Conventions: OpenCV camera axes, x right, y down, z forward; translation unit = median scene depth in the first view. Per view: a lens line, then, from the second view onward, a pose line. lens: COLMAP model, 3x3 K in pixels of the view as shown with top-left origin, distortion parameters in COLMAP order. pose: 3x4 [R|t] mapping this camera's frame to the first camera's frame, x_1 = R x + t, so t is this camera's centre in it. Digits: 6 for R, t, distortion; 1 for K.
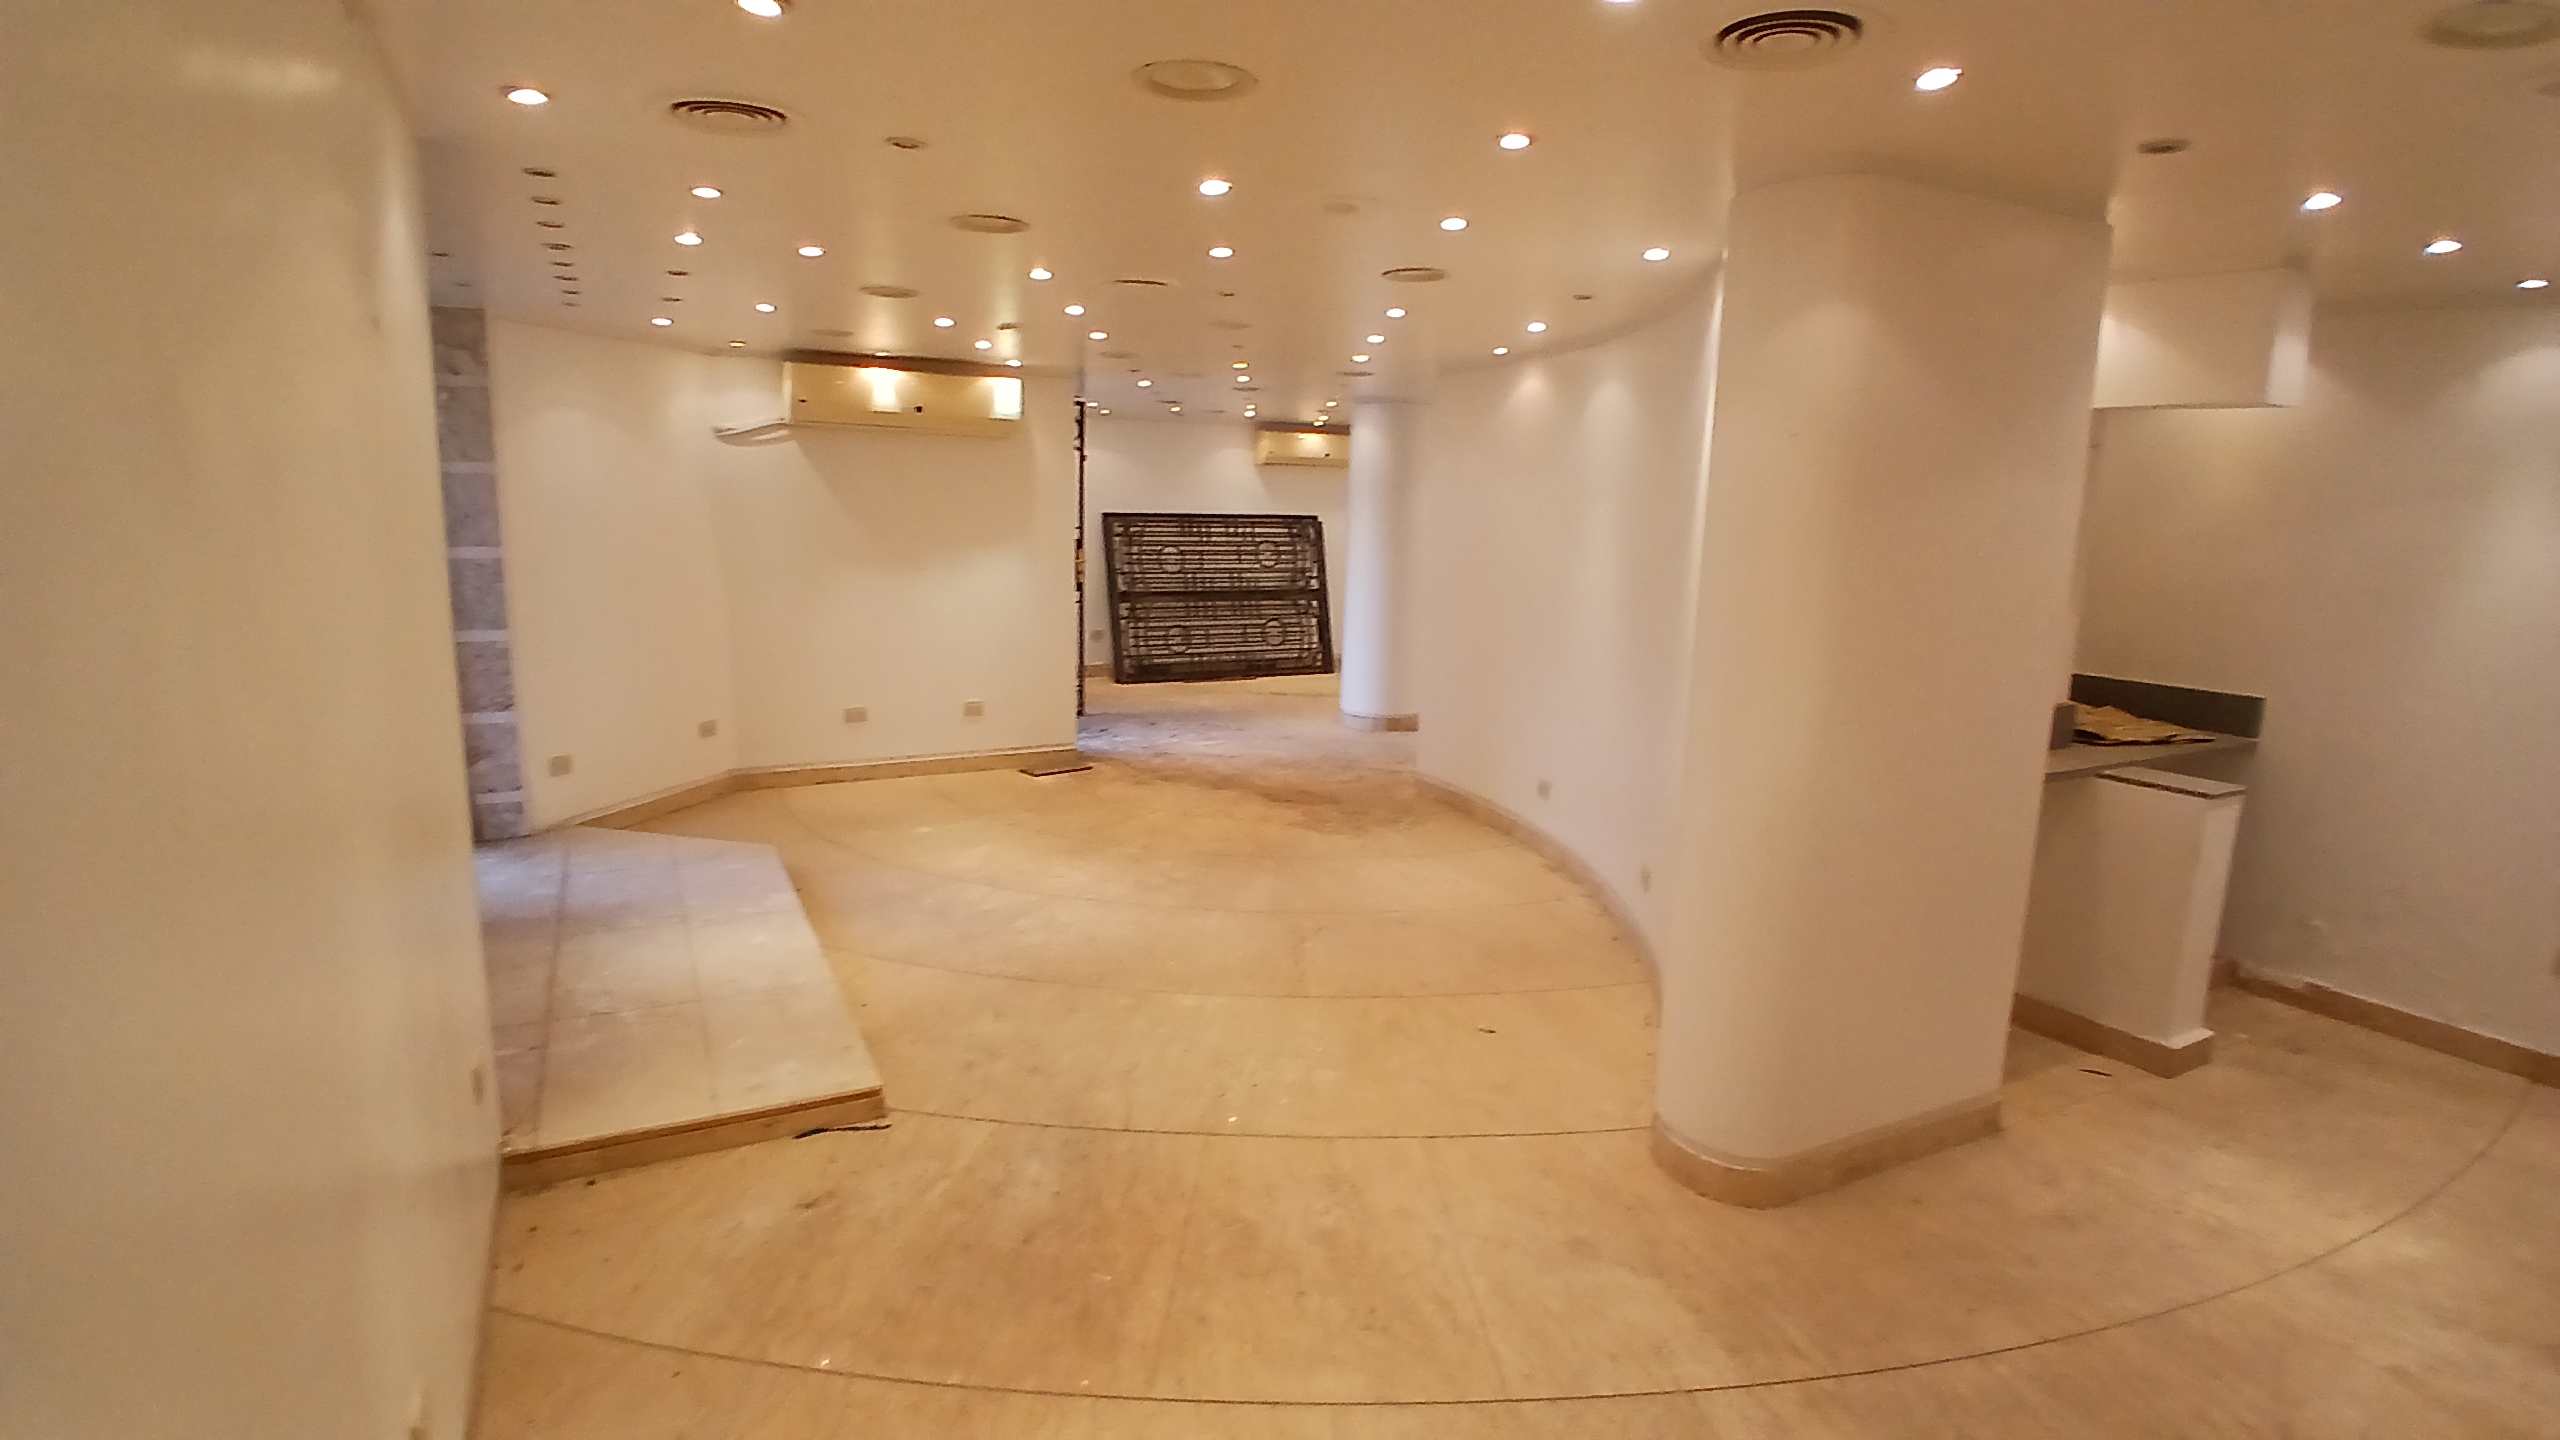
lens RADIAL K [[1260.7, 0, 1293.4], [0, 1260.7, 742.2], [0, 0, 1]] dist [-0.024572, -0.009802]
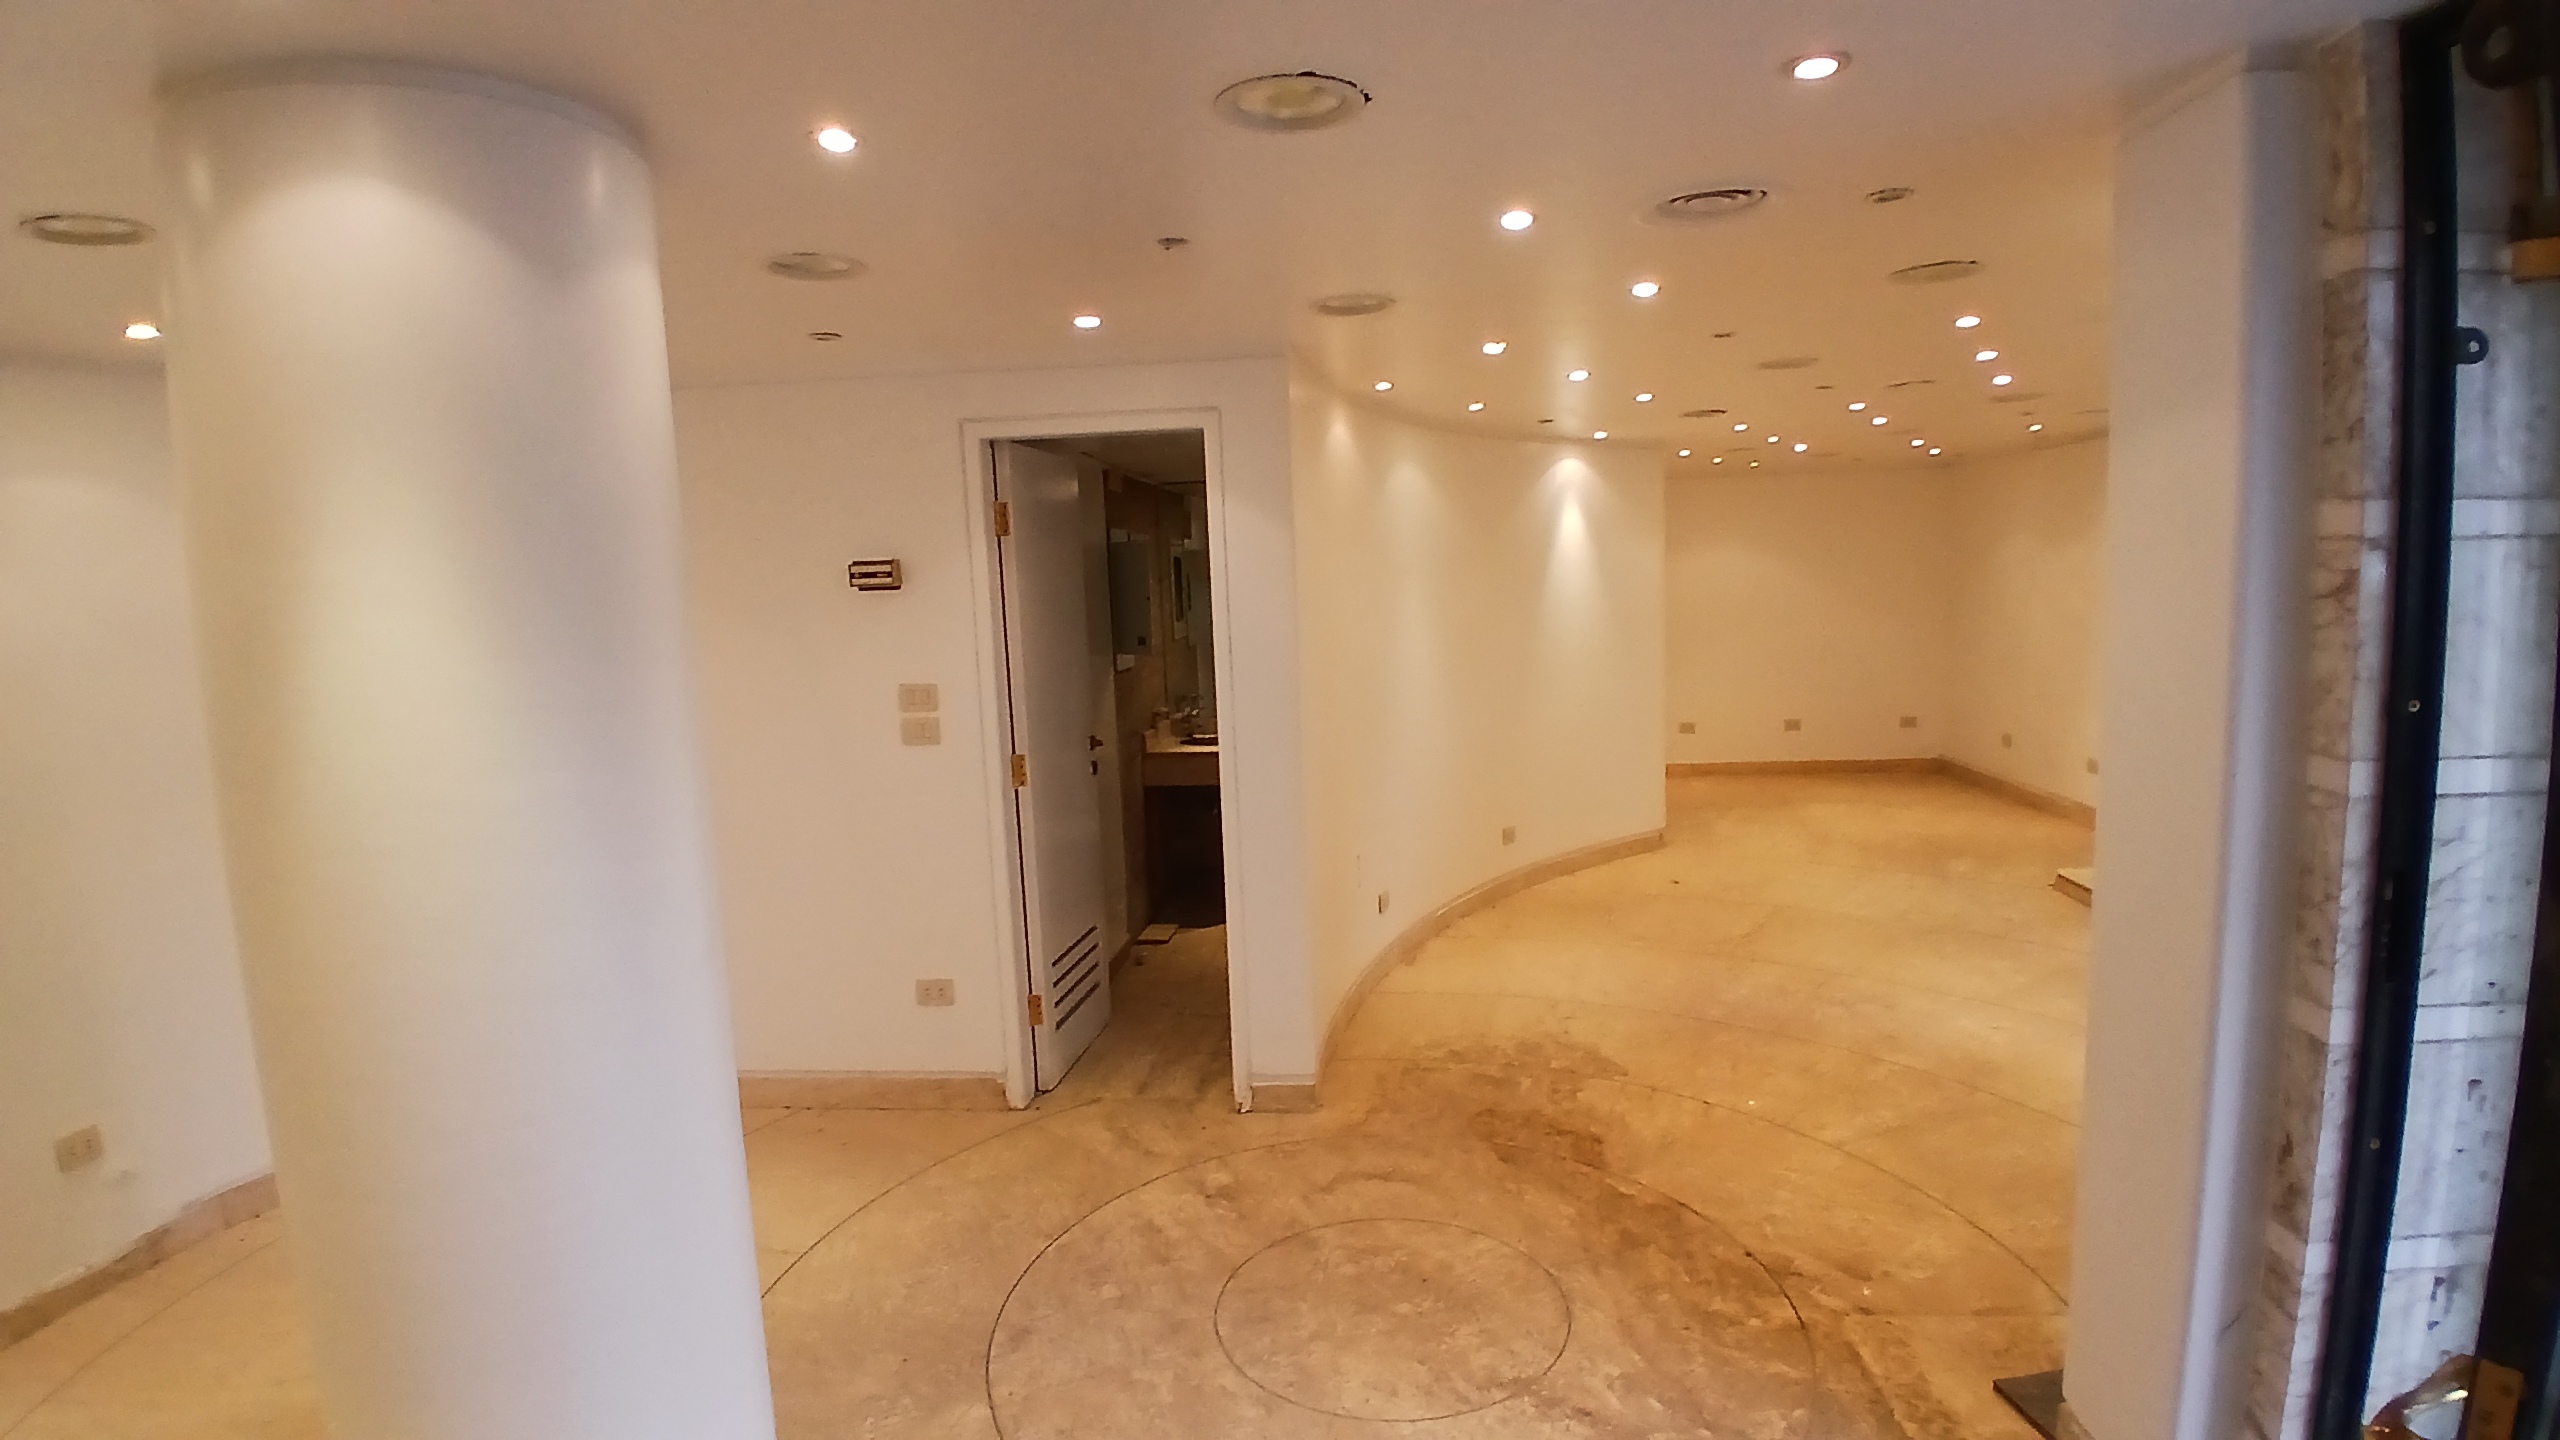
lens RADIAL K [[1260.7, 0, 1288.4], [0, 1260.7, 716.2], [0, 0, 1]] dist [-0.024572, -0.009802]
pose [[-0.826425, -0.045978, 0.561166, -0.205469], [0.129359, 0.954495, 0.268712, -0.291835], [-0.547985, 0.294662, -0.782871, 1.489280]]
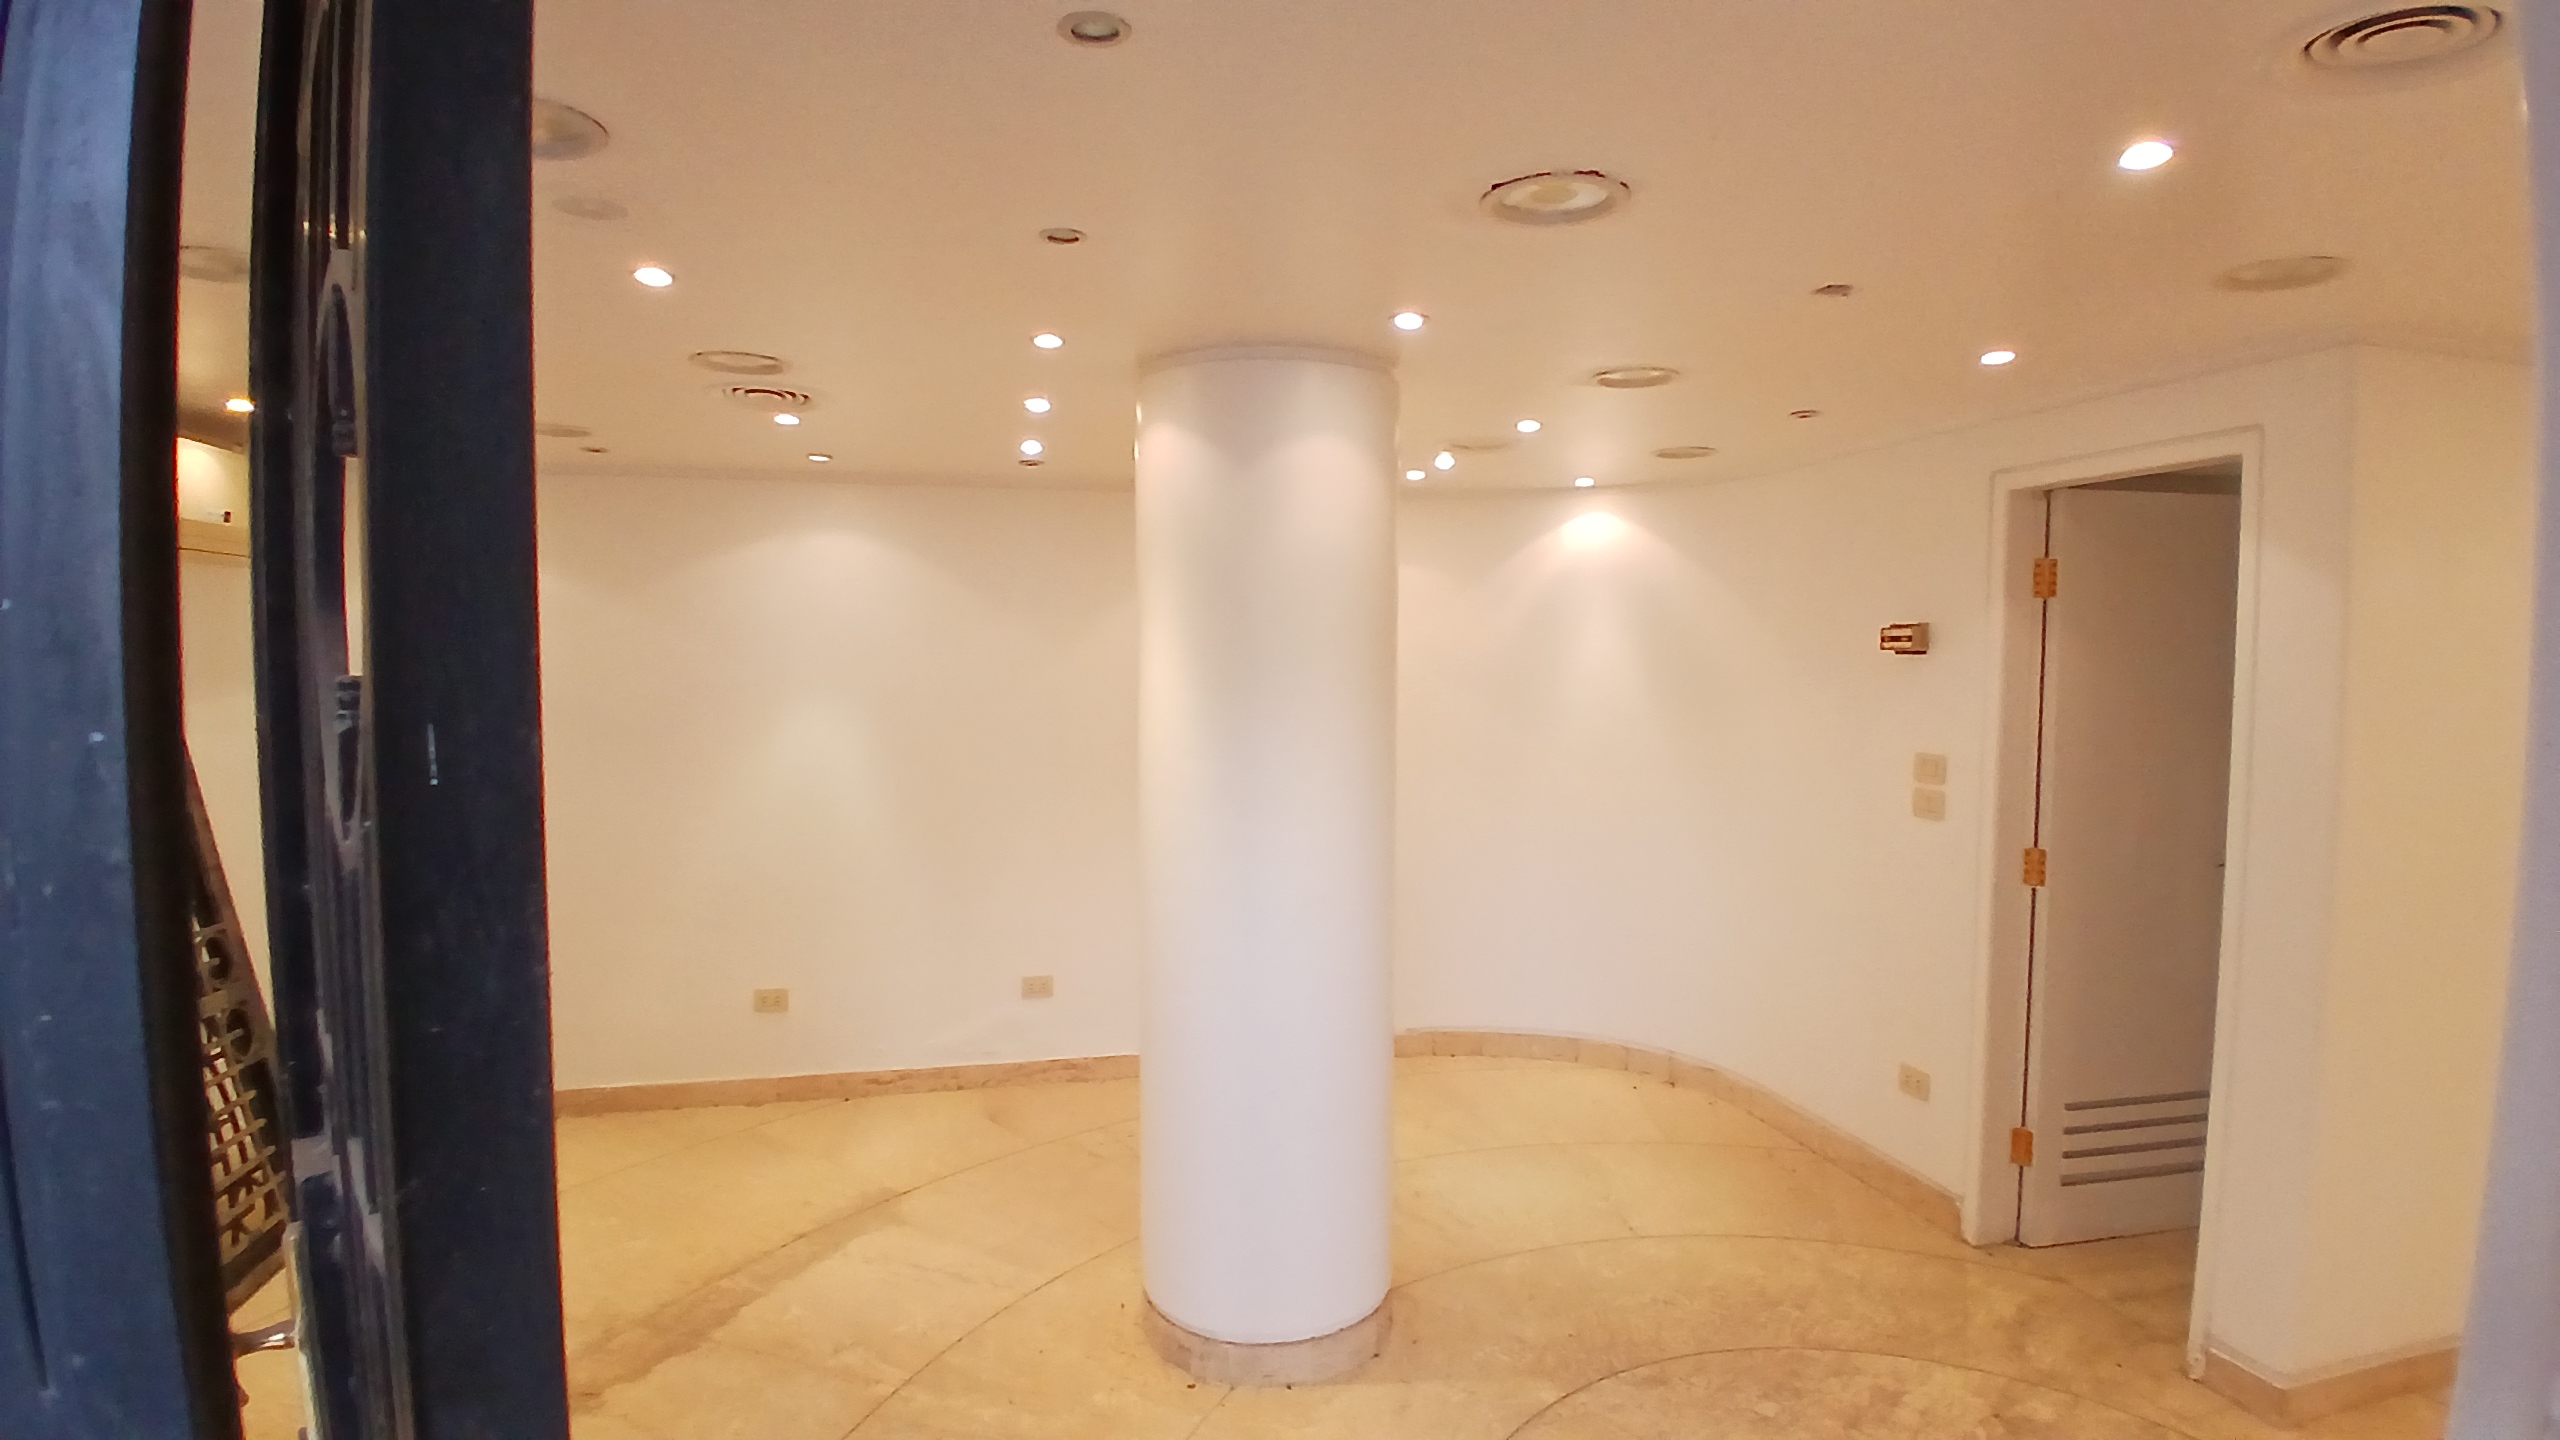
lens RADIAL K [[1260.7, 0, 1272.5], [0, 1260.7, 705.7], [0, 0, 1]] dist [-0.024572, -0.009802]
pose [[0.264172, -0.056209, 0.962836, -0.341793], [0.188695, 0.982020, 0.005557, -0.249273], [-0.945837, 0.180214, 0.270029, 1.239330]]
